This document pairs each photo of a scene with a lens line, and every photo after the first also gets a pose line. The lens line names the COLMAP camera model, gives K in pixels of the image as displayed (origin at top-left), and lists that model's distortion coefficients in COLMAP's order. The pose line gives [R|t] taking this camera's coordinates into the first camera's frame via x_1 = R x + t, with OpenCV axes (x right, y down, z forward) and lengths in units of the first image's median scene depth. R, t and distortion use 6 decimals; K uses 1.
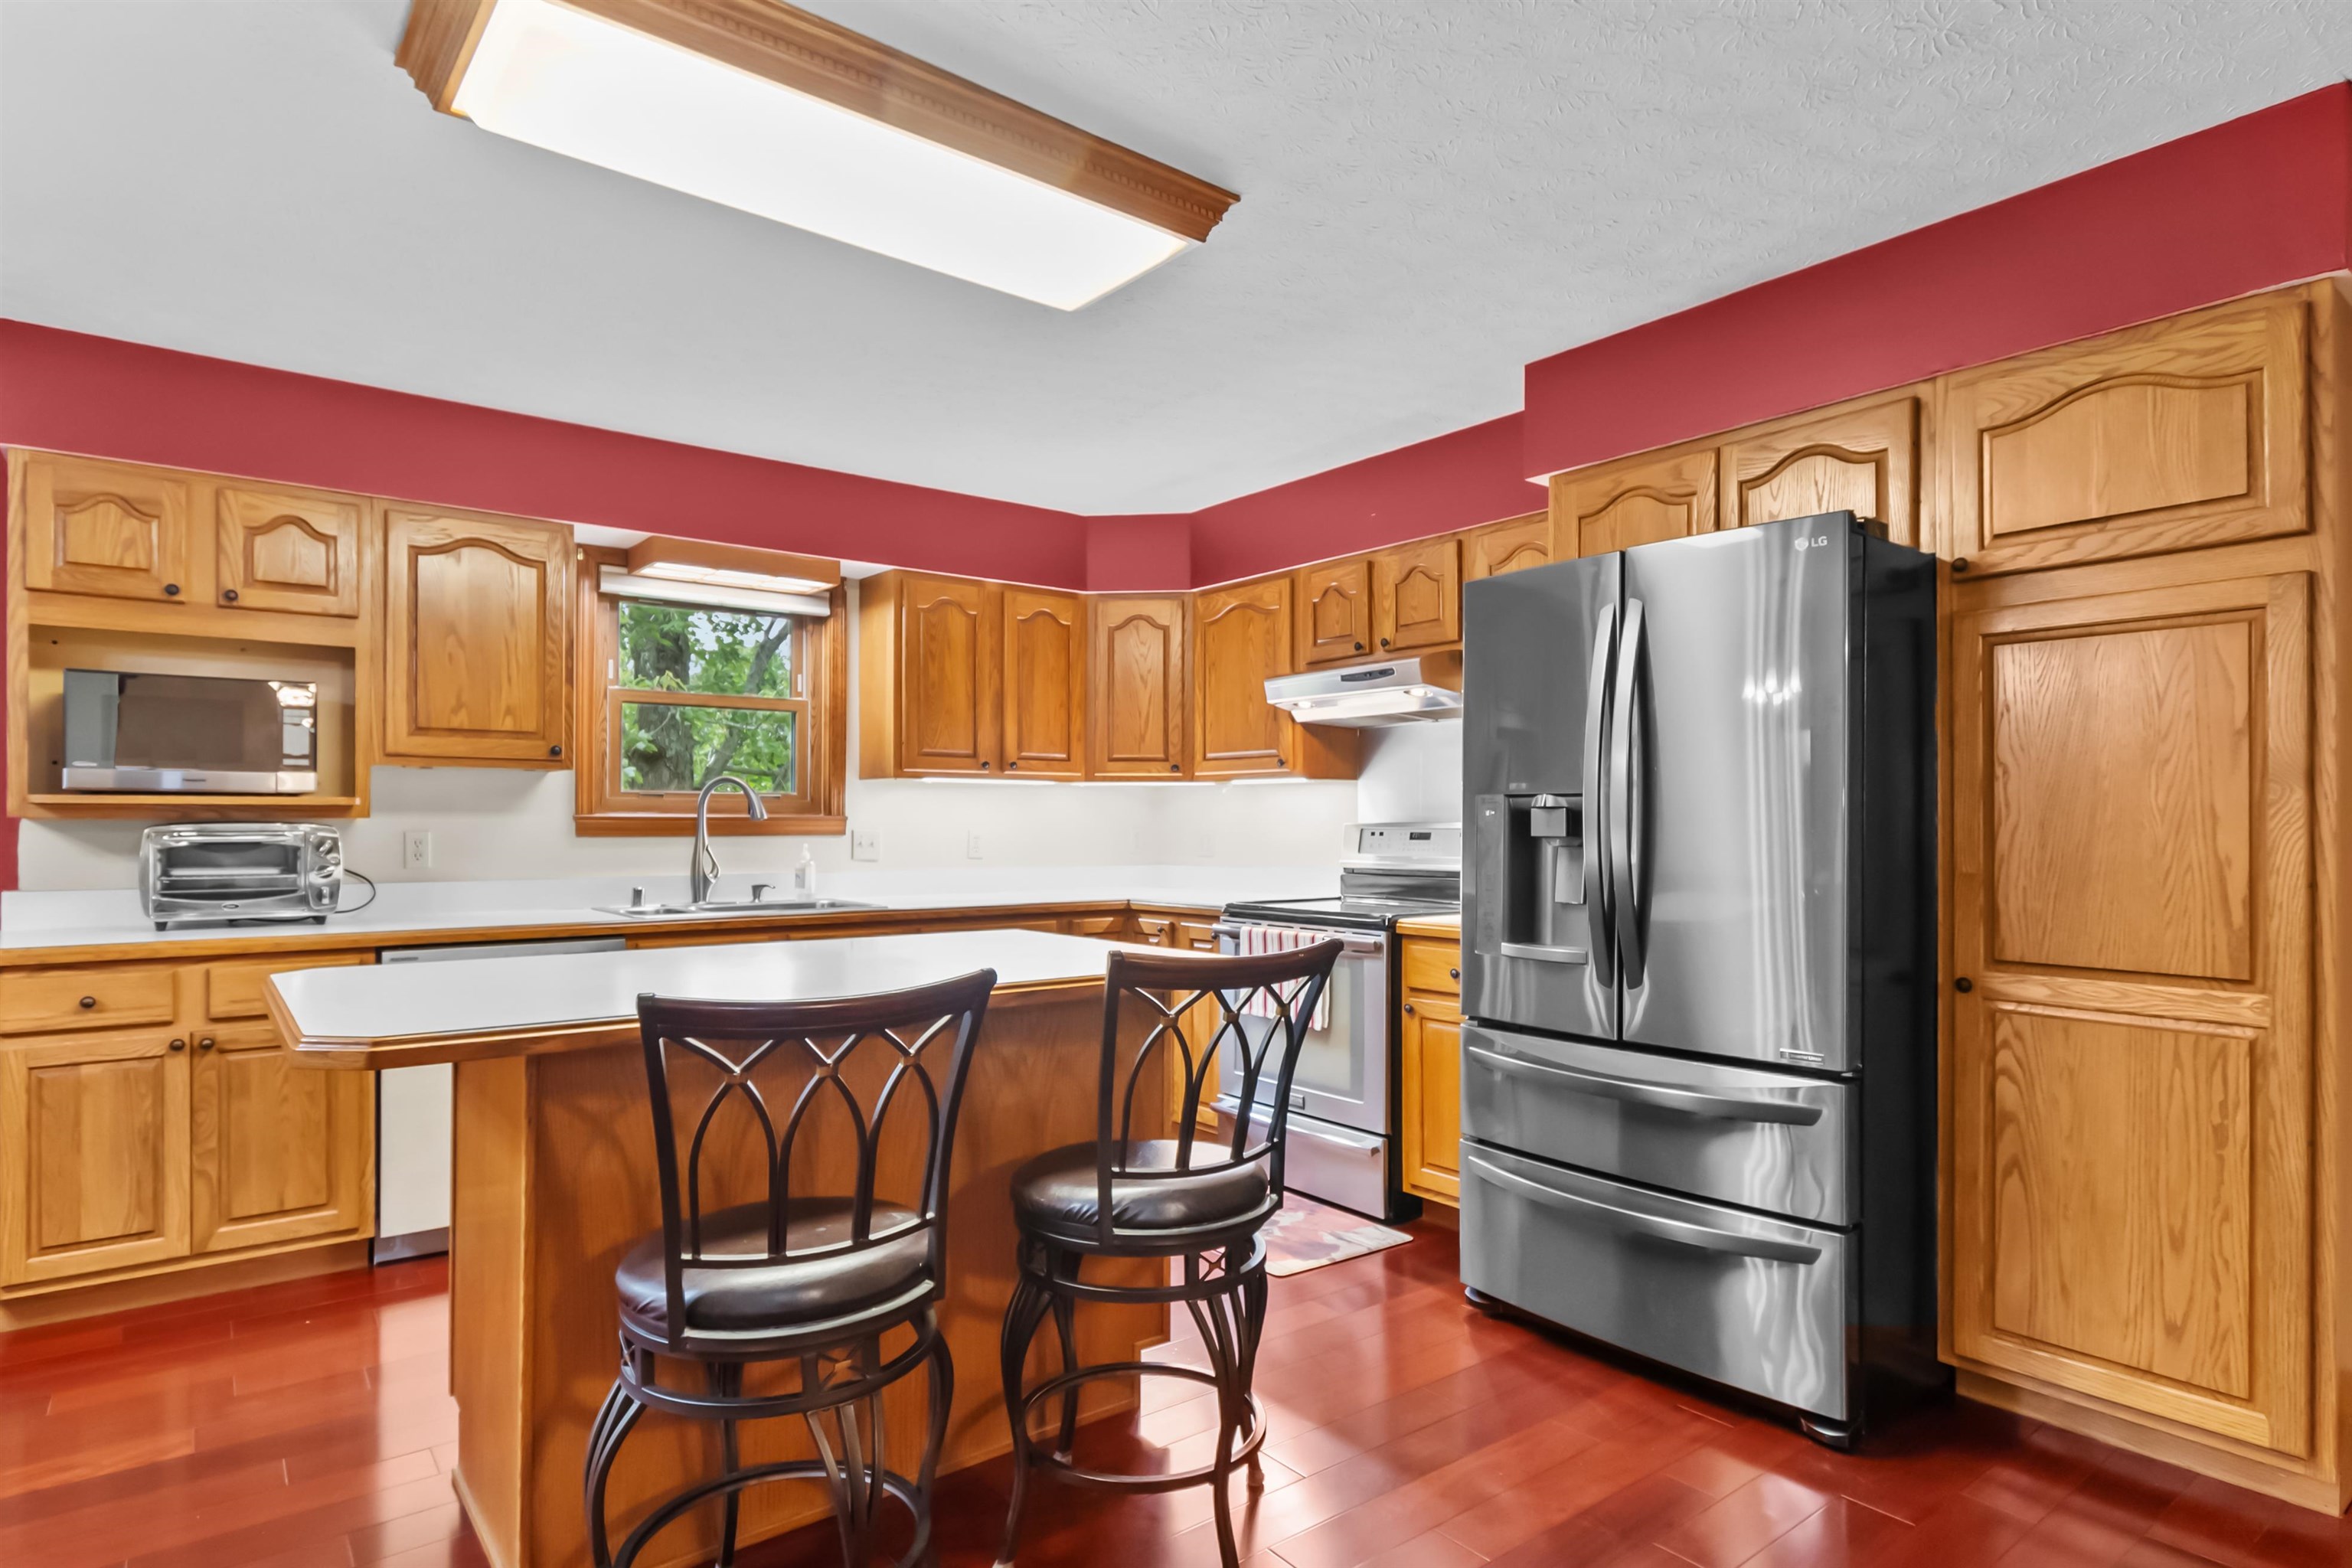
lens RADIAL K [[1260.1, 0, 1170.1], [0, 1260.1, 814.2], [0, 0, 1]] dist [-0.000904, 0.000956]
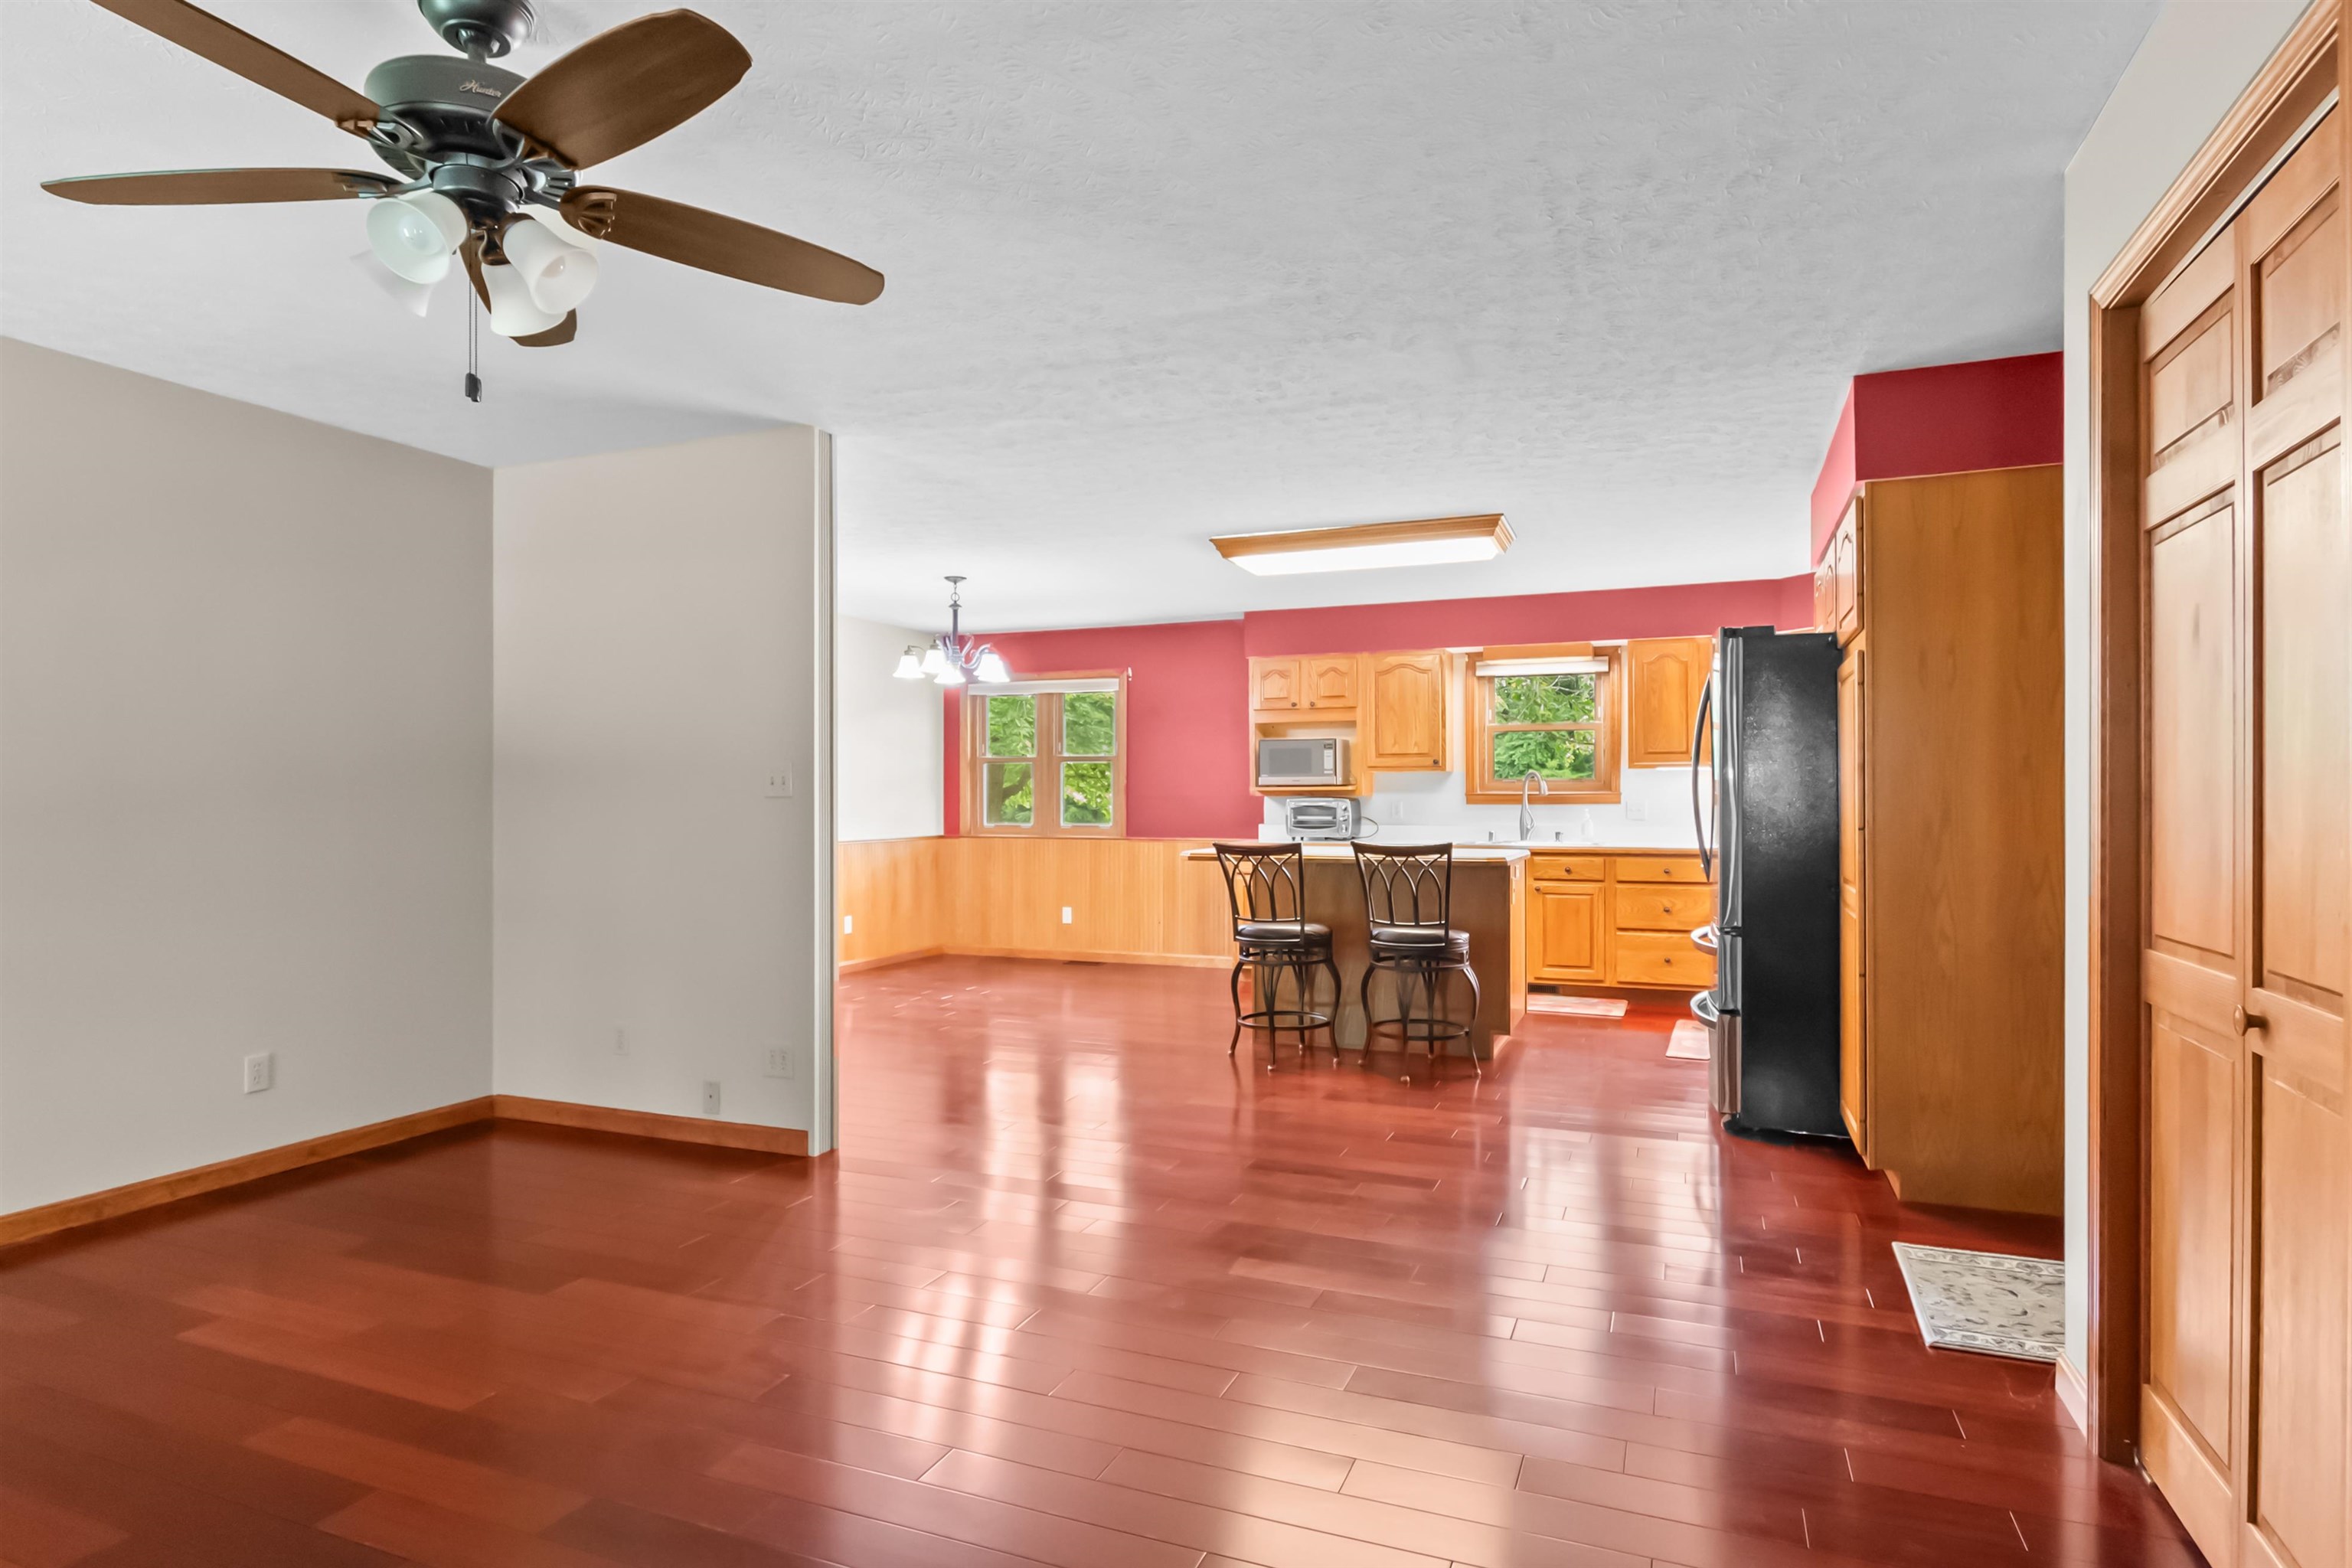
lens RADIAL K [[1264.9, 0, 1187.7], [0, 1264.9, 791.6], [0, 0, 1]] dist [0.027744, 0.000127]
pose [[0.495282, -0.006939, -0.868704, 1.118329], [0.009638, 0.999950, -0.002492, -0.000034], [0.868679, -0.007138, 0.495325, -0.378685]]
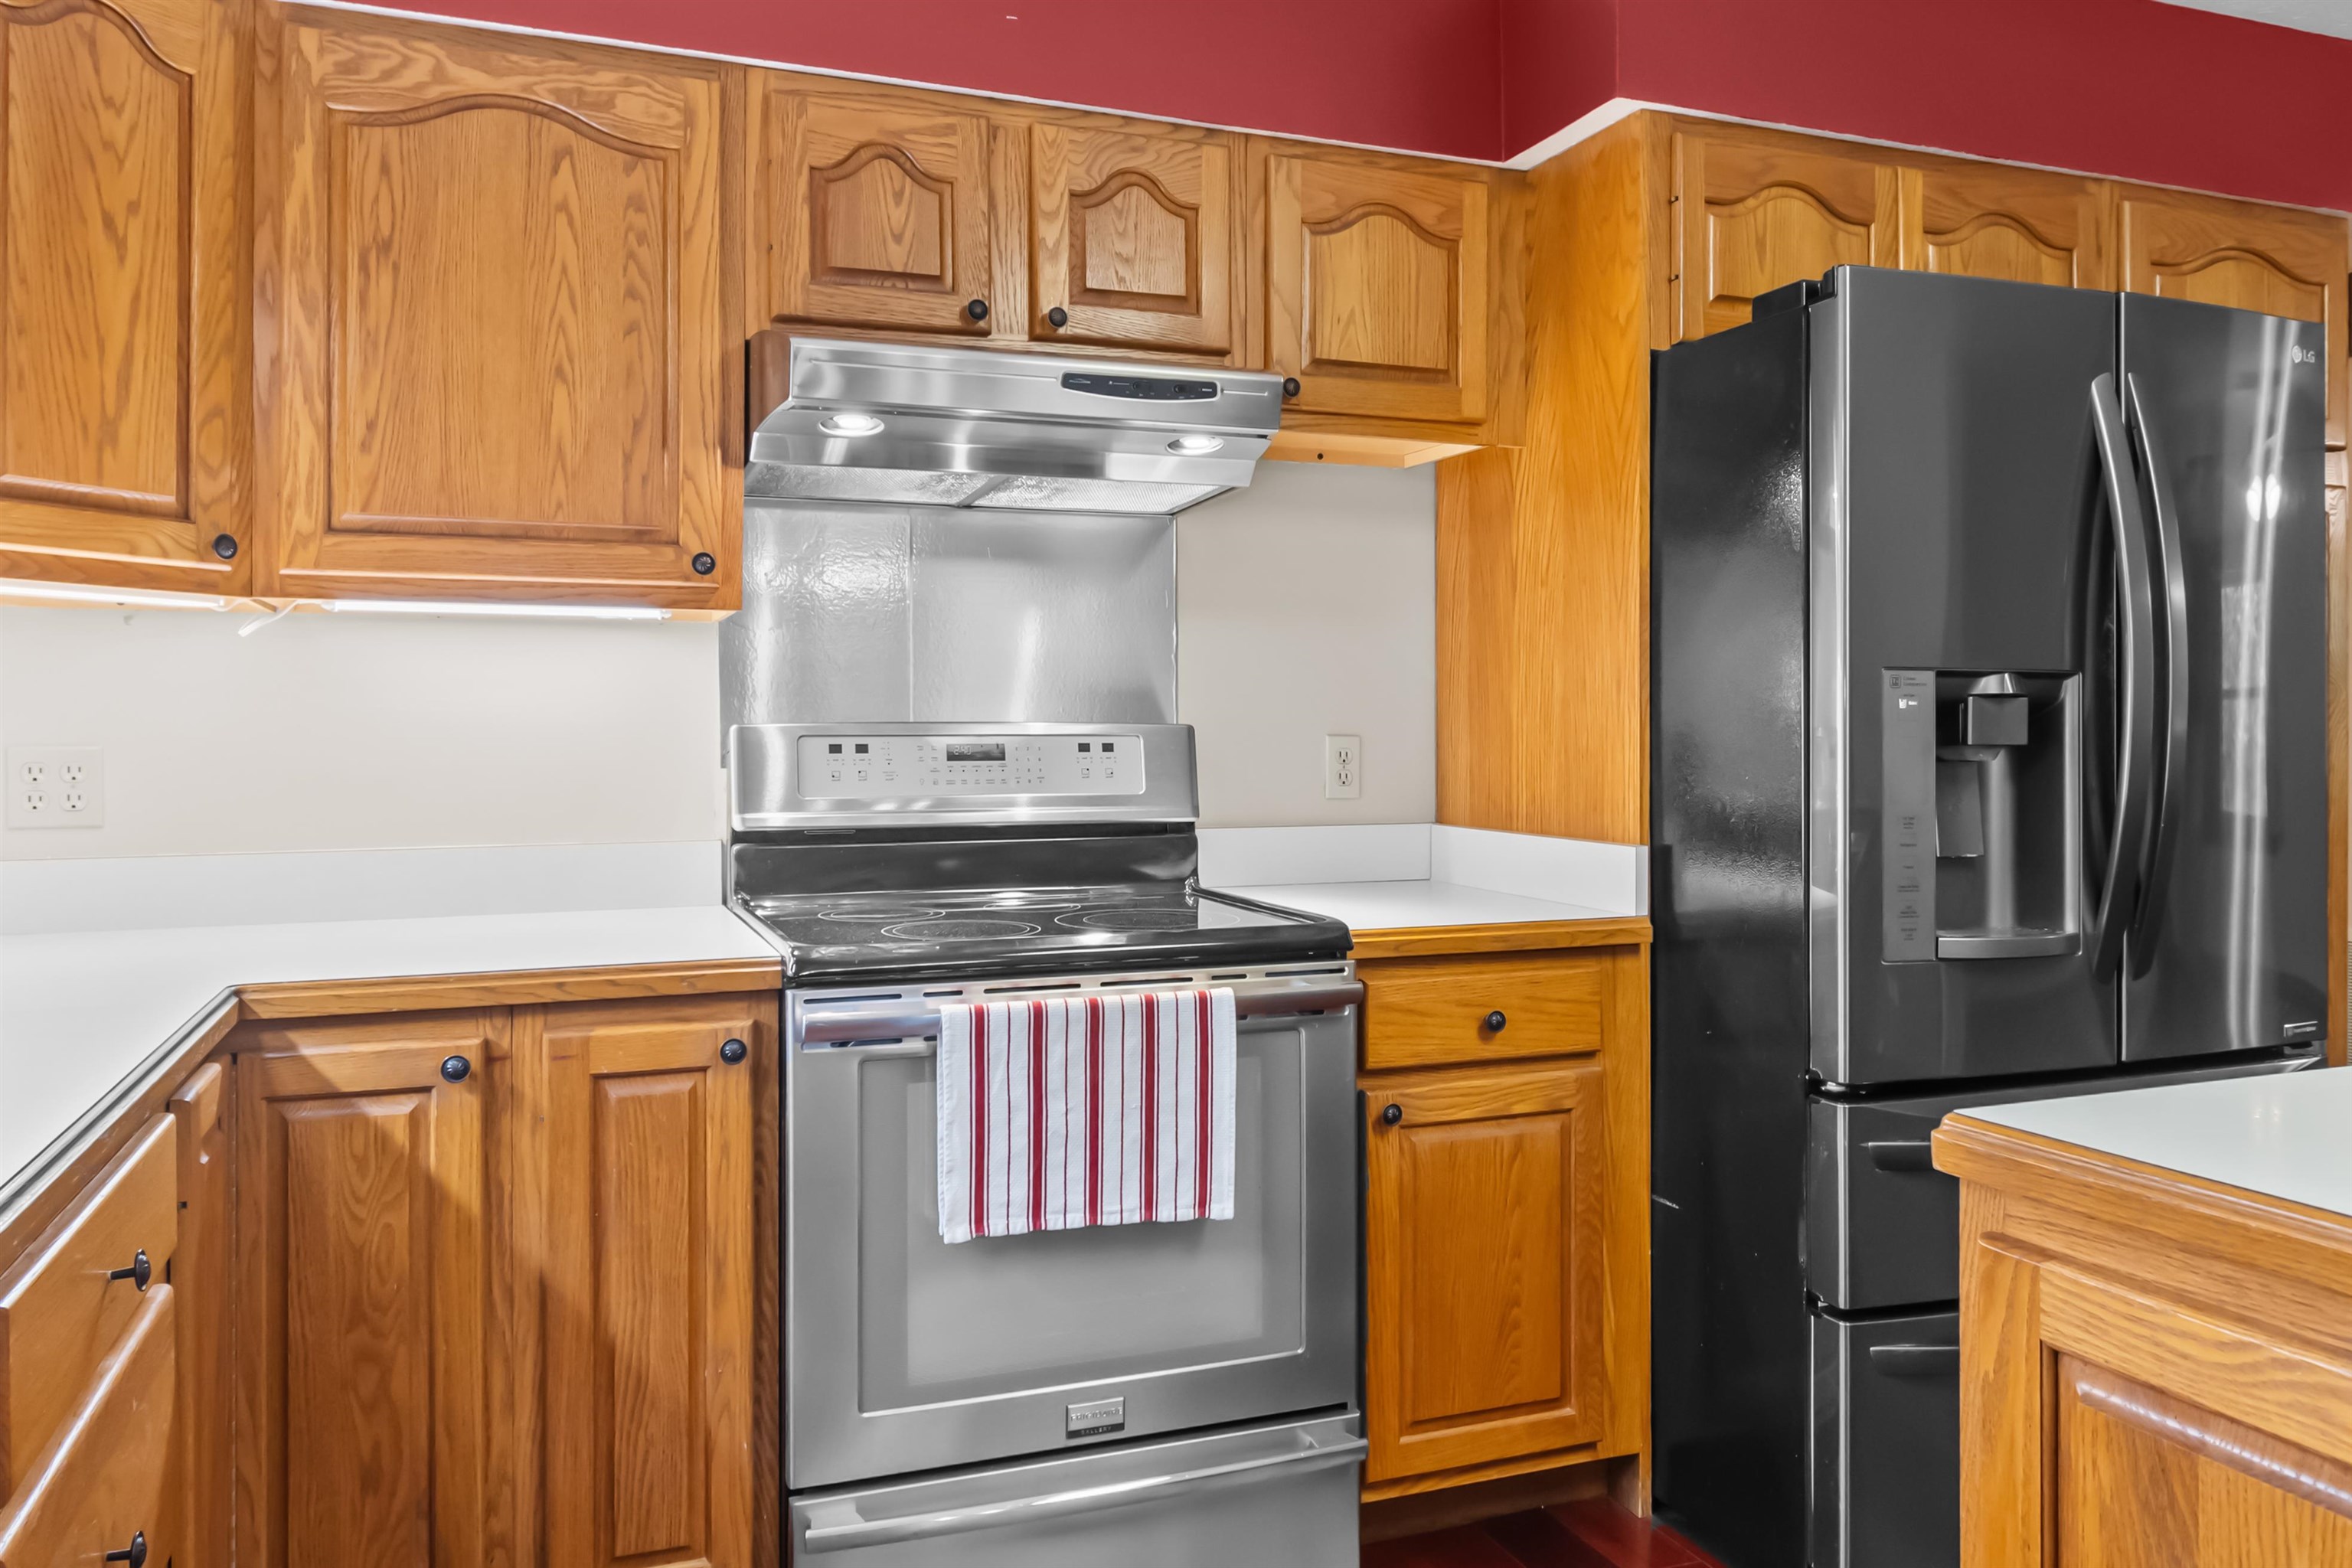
lens RADIAL K [[1684.8, 0, 1163.0], [0, 1684.8, 736.1], [0, 0, 1]] dist [-0.000925, -0.005460]
pose [[0.291753, -0.005540, 0.956478, -0.425545], [-0.006033, 0.999953, 0.007632, 0.007187], [-0.956475, -0.007997, 0.291706, 0.865770]]
